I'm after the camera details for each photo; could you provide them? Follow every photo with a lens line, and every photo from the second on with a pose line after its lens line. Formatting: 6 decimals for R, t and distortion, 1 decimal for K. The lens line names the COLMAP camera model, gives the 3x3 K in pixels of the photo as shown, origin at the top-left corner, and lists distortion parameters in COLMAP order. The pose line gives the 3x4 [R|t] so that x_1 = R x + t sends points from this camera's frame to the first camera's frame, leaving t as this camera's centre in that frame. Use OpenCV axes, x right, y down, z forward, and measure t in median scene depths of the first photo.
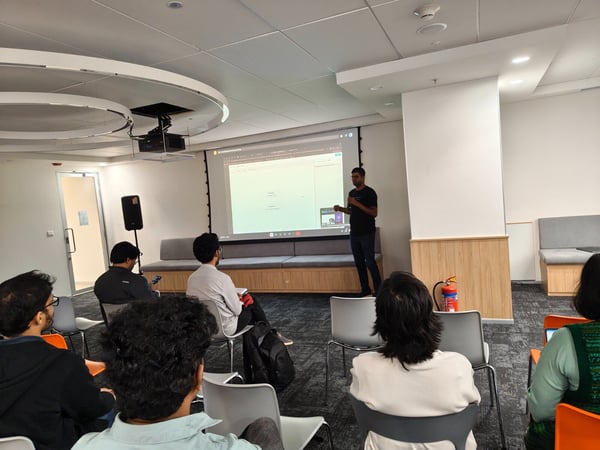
lens RADIAL K [[419.3, 0, 295.5], [0, 419.3, 225.7], [0, 0, 1]] dist [0.030557, -0.031579]
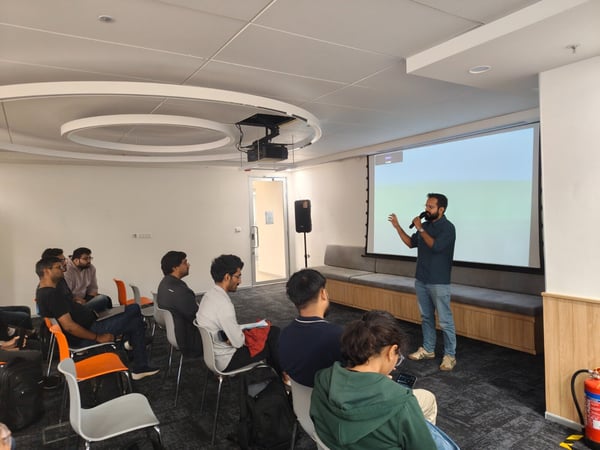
lens RADIAL K [[419.3, 0, 294.9], [0, 419.3, 216.8], [0, 0, 1]] dist [0.030557, -0.031579]
pose [[0.824250, 0.066751, -0.562277, 0.226855], [-0.077044, 0.997013, 0.005421, -0.042117], [0.560959, 0.038851, 0.826931, 0.166772]]
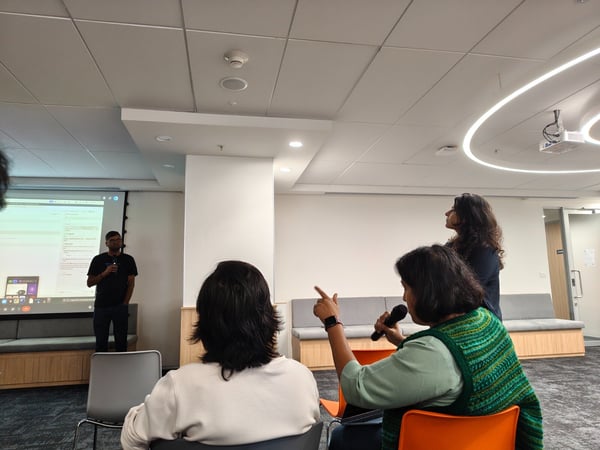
lens RADIAL K [[419.3, 0, 301.1], [0, 419.3, 226.2], [0, 0, 1]] dist [0.030557, -0.031579]
pose [[0.825547, 0.151101, 0.543729, -0.023776], [-0.016296, 0.969469, -0.244671, 0.057932], [-0.564098, 0.193127, 0.802804, 0.066343]]
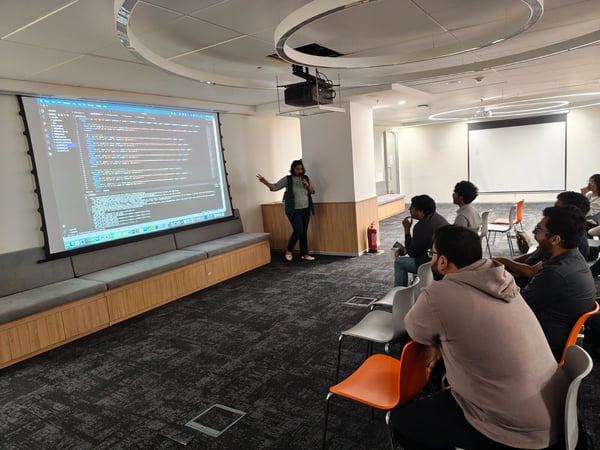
lens RADIAL K [[419.3, 0, 302.3], [0, 419.3, 224.1], [0, 0, 1]] dist [0.030557, -0.031579]
pose [[0.172963, -0.062667, 0.982933, -0.869147], [0.124978, 0.991303, 0.041209, 0.019647], [-0.976967, 0.115717, 0.179291, 0.664152]]
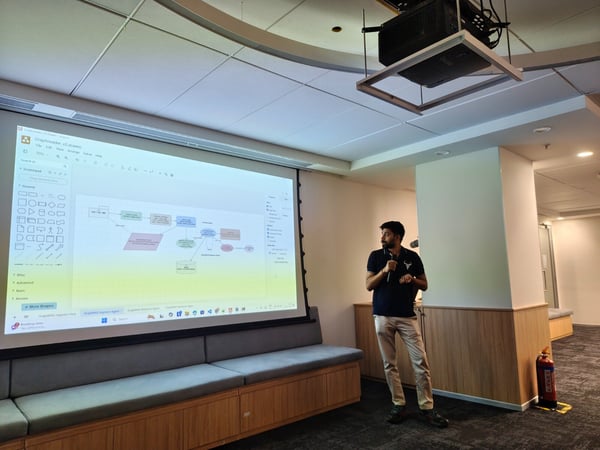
lens RADIAL K [[419.3, 0, 299.6], [0, 419.3, 220.6], [0, 0, 1]] dist [0.030557, -0.031579]
pose [[0.428834, 0.199317, 0.881121, -0.500988], [0.042734, 0.969789, -0.240172, 0.033368], [-0.902372, 0.140648, 0.407361, 0.727634]]
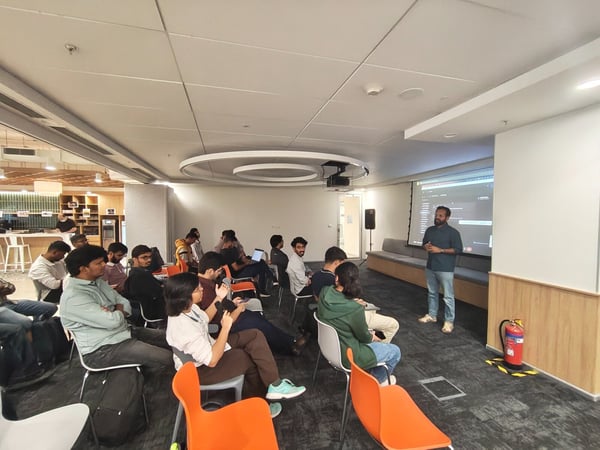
lens RADIAL K [[272.5, 0, 297.3], [0, 272.5, 226.8], [0, 0, 1]] dist [-0.003000, 0.000155]
pose [[0.614225, 0.119367, -0.780051, 0.356118], [-0.109024, 0.991850, 0.065930, -0.051613], [0.781563, 0.044548, 0.622233, 0.134853]]
